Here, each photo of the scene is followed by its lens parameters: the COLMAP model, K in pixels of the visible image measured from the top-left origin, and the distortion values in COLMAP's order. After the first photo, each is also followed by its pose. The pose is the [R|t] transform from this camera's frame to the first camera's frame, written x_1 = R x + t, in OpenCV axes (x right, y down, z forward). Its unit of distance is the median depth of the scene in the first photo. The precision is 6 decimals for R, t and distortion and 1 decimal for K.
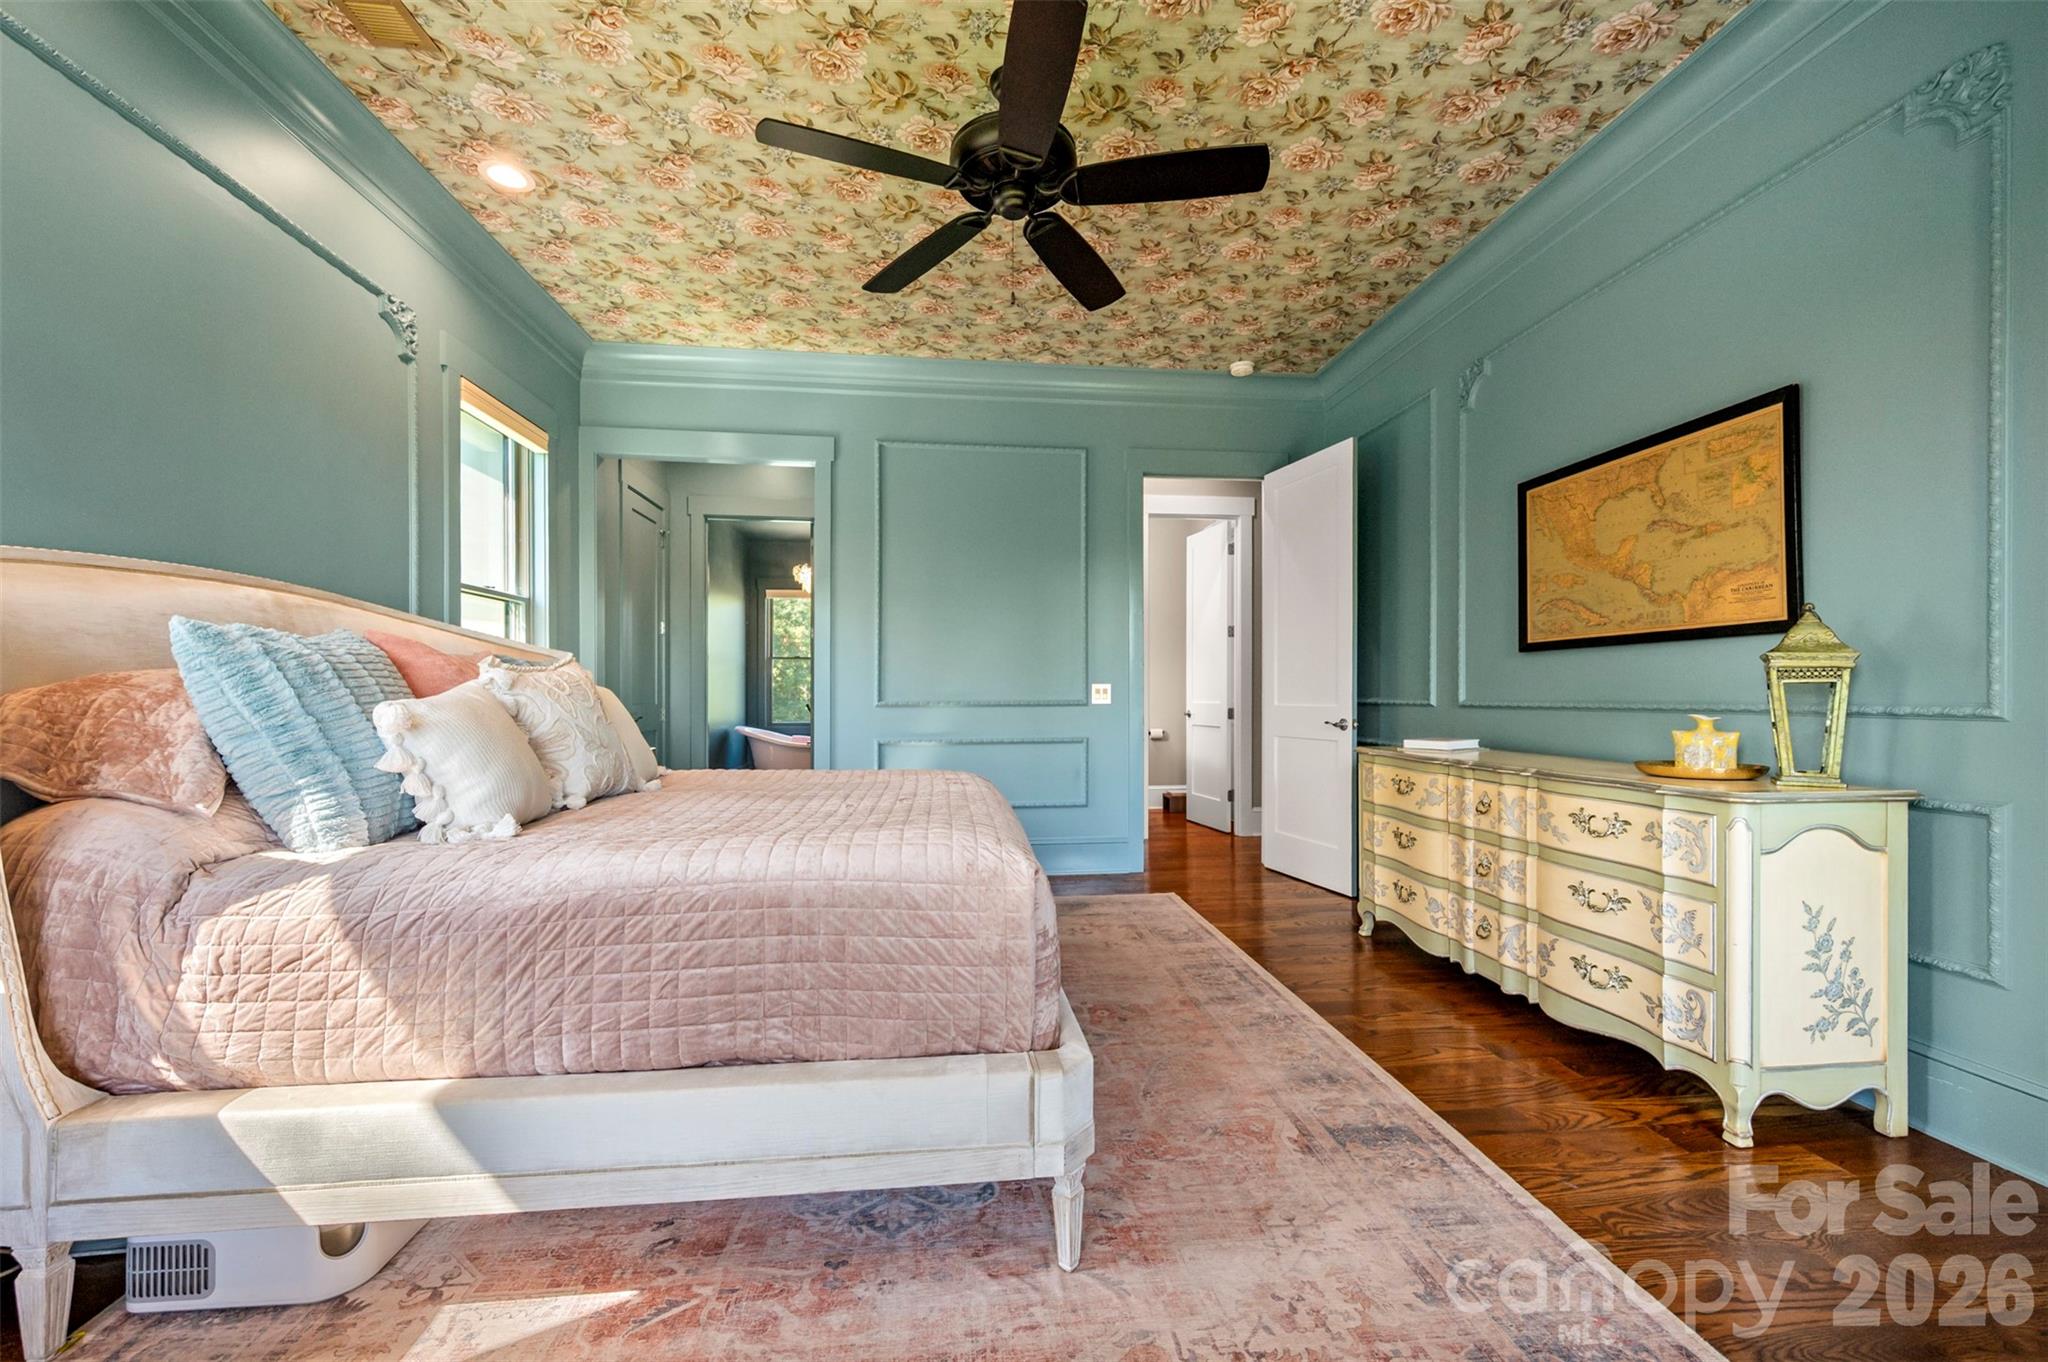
lens RADIAL K [[819.4, 0, 1022.3], [0, 819.4, 688.3], [0, 0, 1]] dist [0.000252, -0.000146]
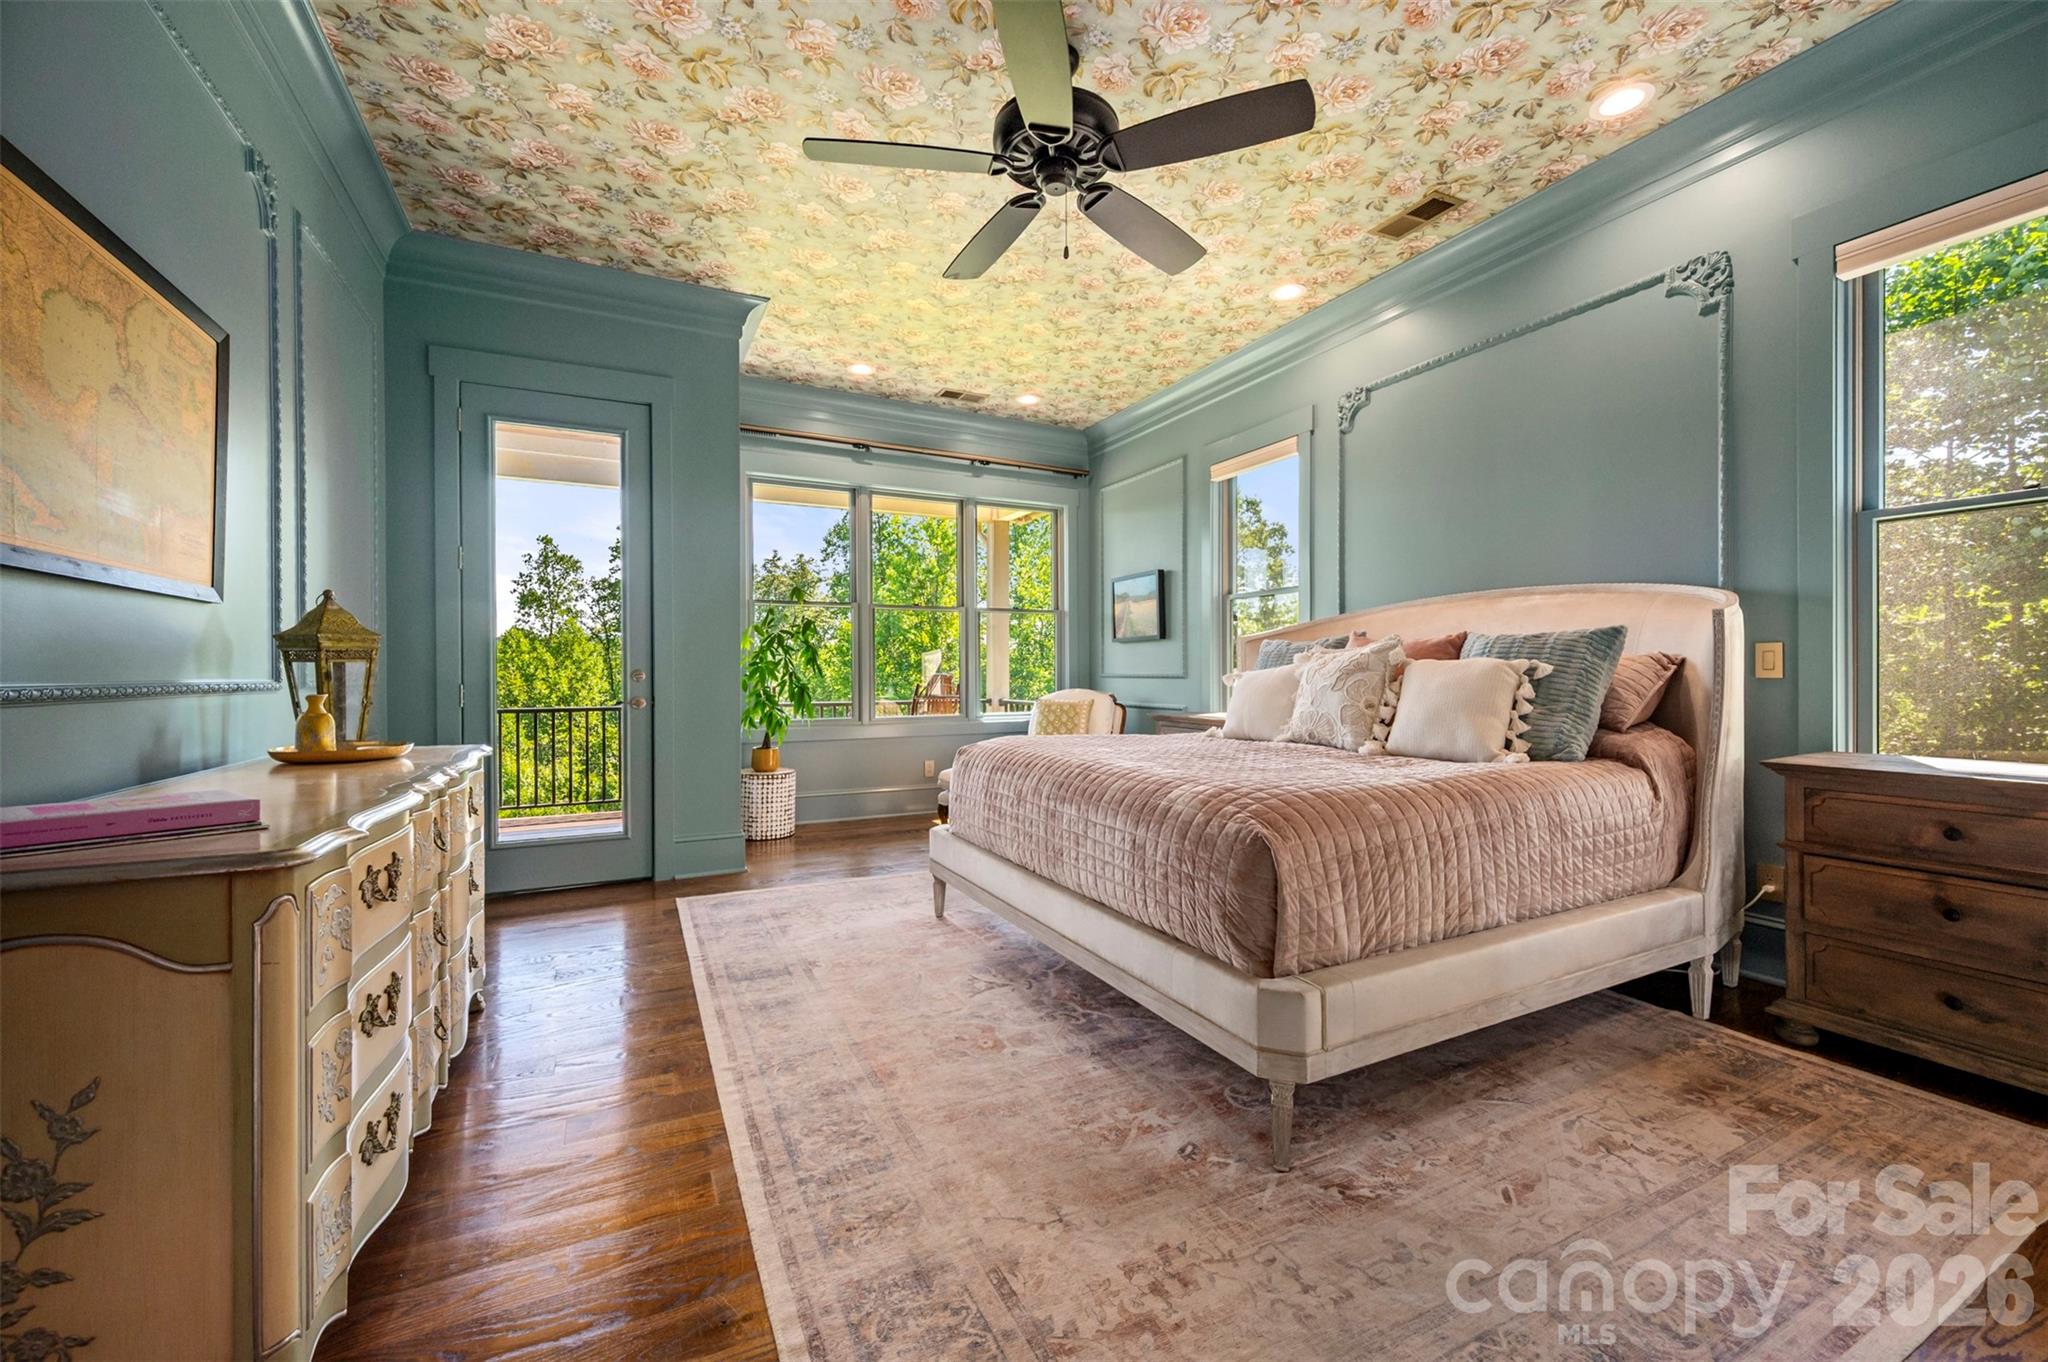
lens RADIAL K [[819.4, 0, 1022.3], [0, 819.4, 688.3], [0, 0, 1]] dist [0.000252, -0.000146]
pose [[-0.934245, 0.006036, -0.356580, 0.386947], [0.004937, 0.999980, 0.003992, 0.029686], [0.356597, 0.001969, -0.934256, 1.908504]]
